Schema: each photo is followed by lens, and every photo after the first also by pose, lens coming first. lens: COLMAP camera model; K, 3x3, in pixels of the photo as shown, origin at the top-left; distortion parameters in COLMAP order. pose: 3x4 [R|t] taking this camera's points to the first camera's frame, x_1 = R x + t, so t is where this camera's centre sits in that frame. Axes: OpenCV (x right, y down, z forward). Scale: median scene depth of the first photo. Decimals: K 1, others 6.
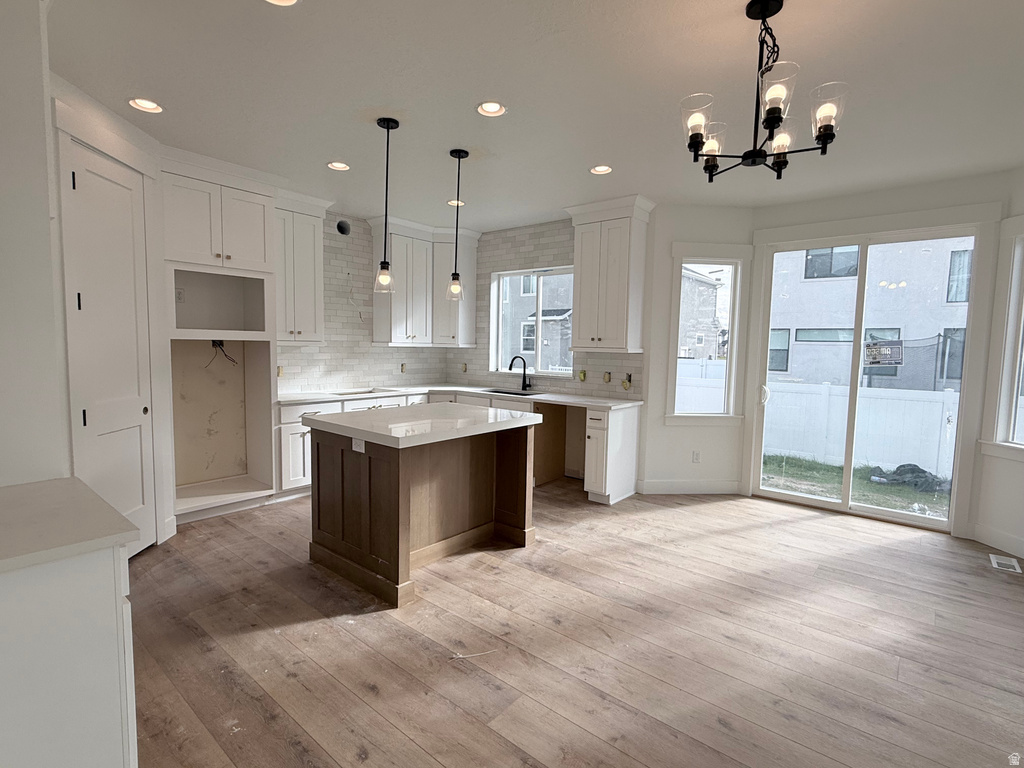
lens RADIAL K [[506.2, 0, 512.4], [0, 506.2, 383.8], [0, 0, 1]] dist [0.001411, -0.001253]
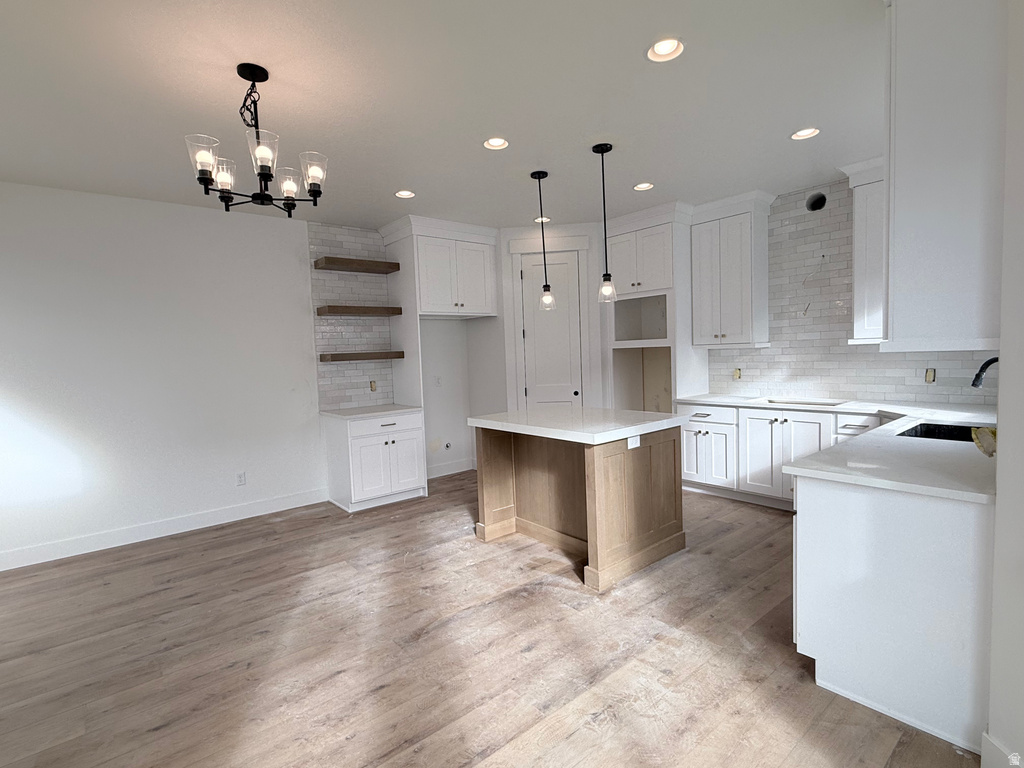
lens RADIAL K [[506.2, 0, 509.0], [0, 506.2, 383.8], [0, 0, 1]] dist [0.001411, -0.001253]
pose [[-0.188433, 0.050400, -0.980792, 0.738413], [-0.041963, 0.997357, 0.059313, -0.052443], [0.981189, 0.052334, -0.185820, 0.860190]]
